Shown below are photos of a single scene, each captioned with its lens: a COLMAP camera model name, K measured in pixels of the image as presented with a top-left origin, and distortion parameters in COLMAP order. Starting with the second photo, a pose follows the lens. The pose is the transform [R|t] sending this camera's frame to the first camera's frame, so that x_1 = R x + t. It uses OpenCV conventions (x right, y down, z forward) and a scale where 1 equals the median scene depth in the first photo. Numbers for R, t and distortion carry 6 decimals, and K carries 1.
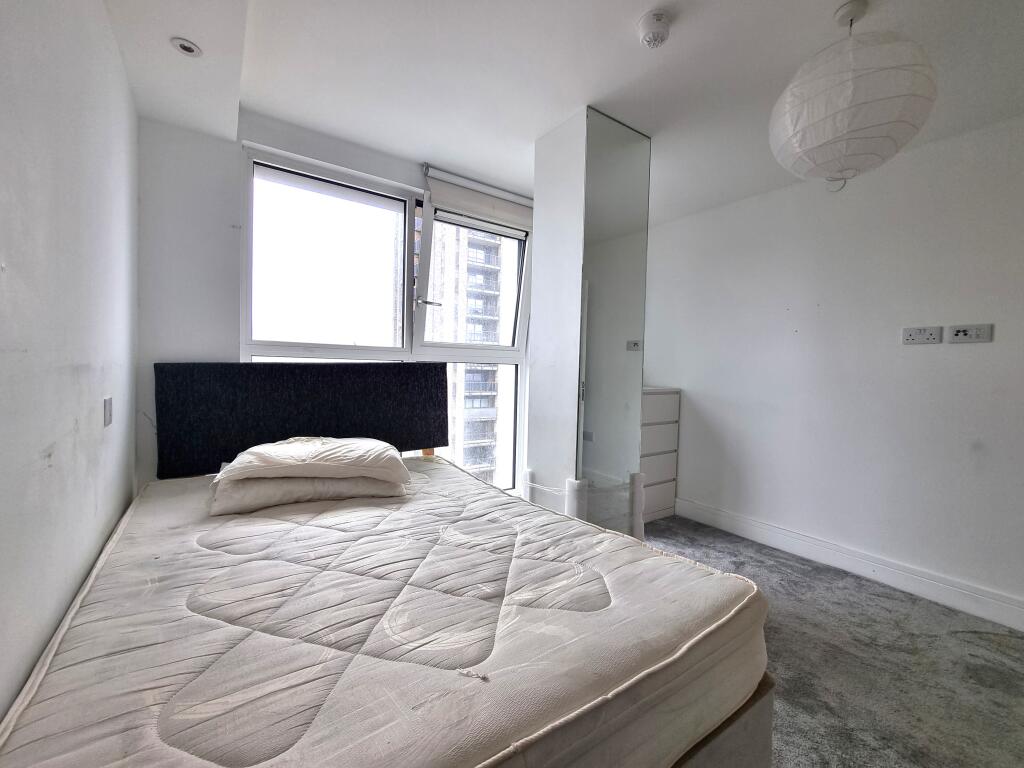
lens RADIAL K [[422.3, 0, 512.0], [0, 422.3, 384.0], [0, 0, 1]] dist [0.000361, 0.000020]
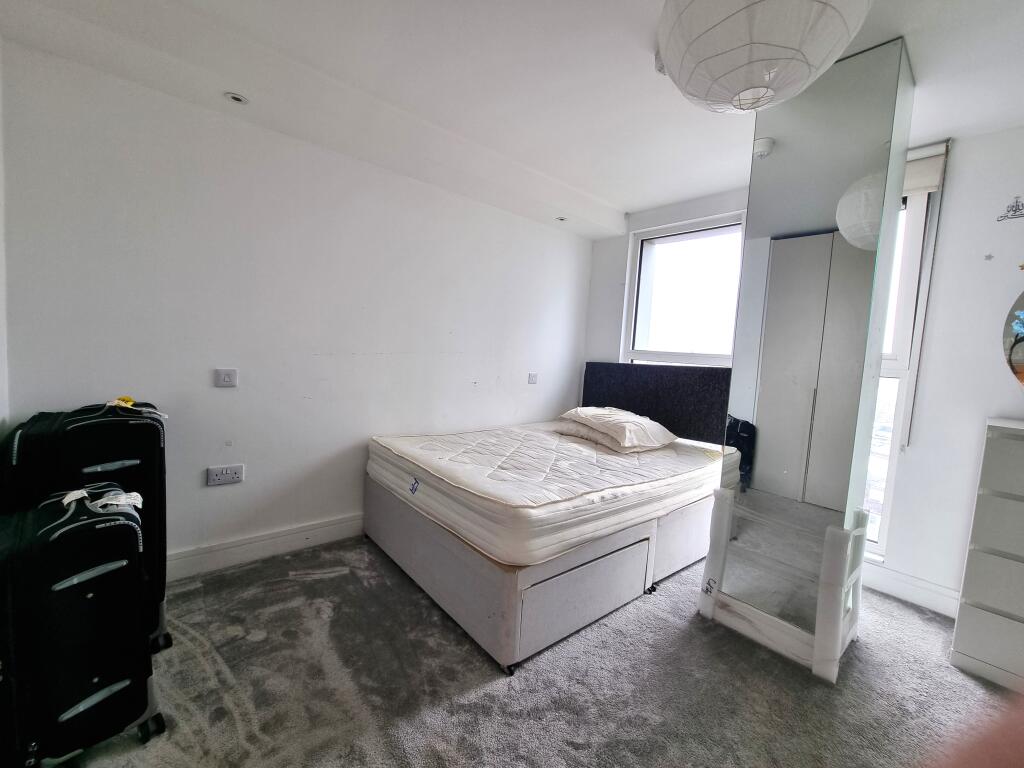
lens RADIAL K [[424.8, 0, 512.0], [0, 424.8, 384.0], [0, 0, 1]] dist [-0.000057, -0.000003]
pose [[0.093210, 0.060334, -0.993817, 1.230034], [-0.095424, 0.994109, 0.051402, -0.016842], [0.991063, 0.090042, 0.098418, 0.480506]]
